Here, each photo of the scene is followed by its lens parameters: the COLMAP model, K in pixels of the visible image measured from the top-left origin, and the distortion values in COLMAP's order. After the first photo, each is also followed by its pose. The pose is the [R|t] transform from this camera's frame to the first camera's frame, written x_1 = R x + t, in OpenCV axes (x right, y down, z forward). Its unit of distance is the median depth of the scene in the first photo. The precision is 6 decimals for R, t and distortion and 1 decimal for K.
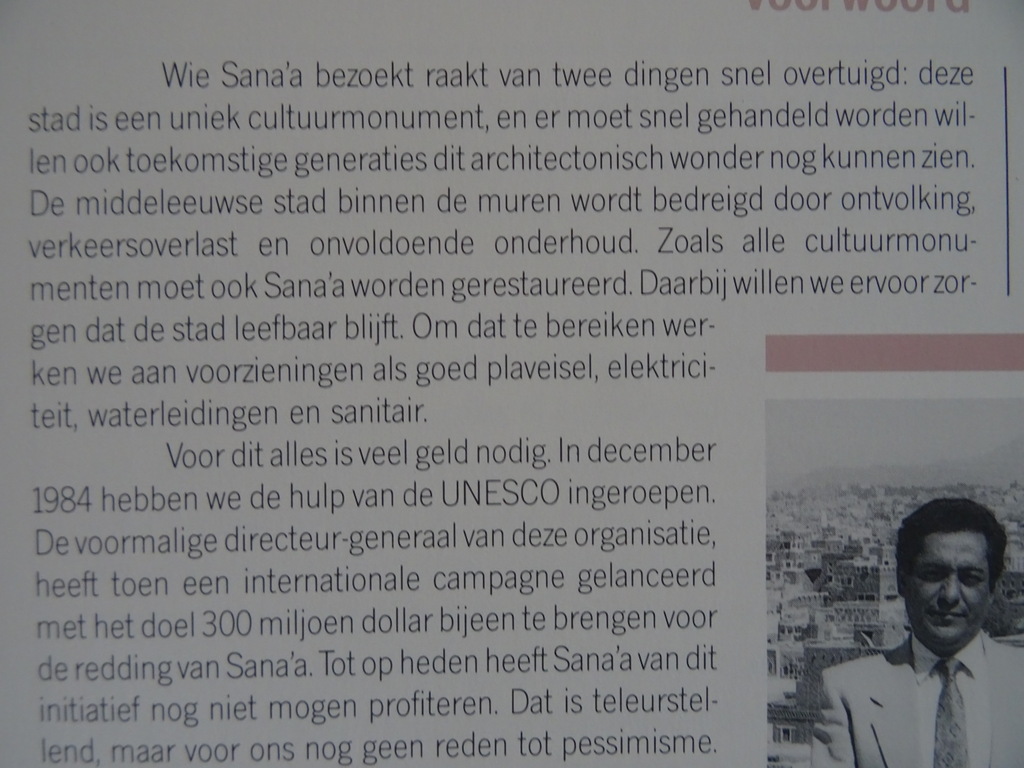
lens RADIAL K [[724.8, 0, 516.6], [0, 724.8, 380.5], [0, 0, 1]] dist [0.010632, -0.023603]
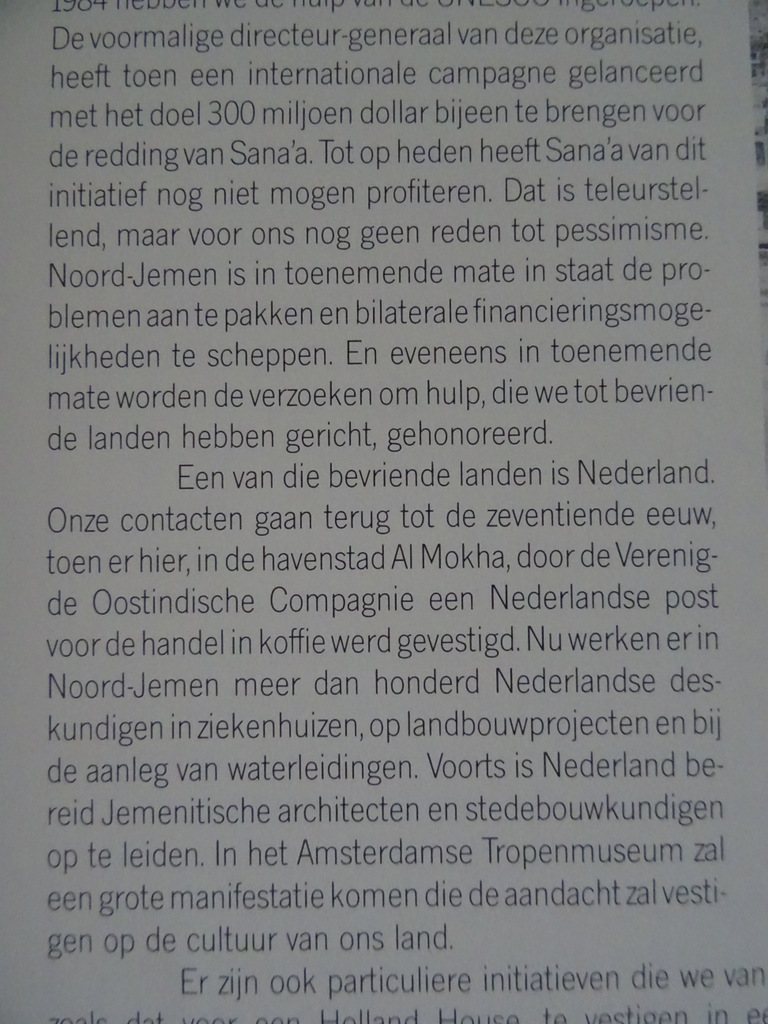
lens RADIAL K [[724.8, 0, 383.0], [0, 724.8, 511.3], [0, 0, 1]] dist [0.010632, -0.023603]
pose [[0.999726, 0.001515, -0.023367, -0.155604], [-0.002720, 0.998662, -0.051634, 0.952976], [0.023257, 0.051683, 0.998393, -0.004491]]
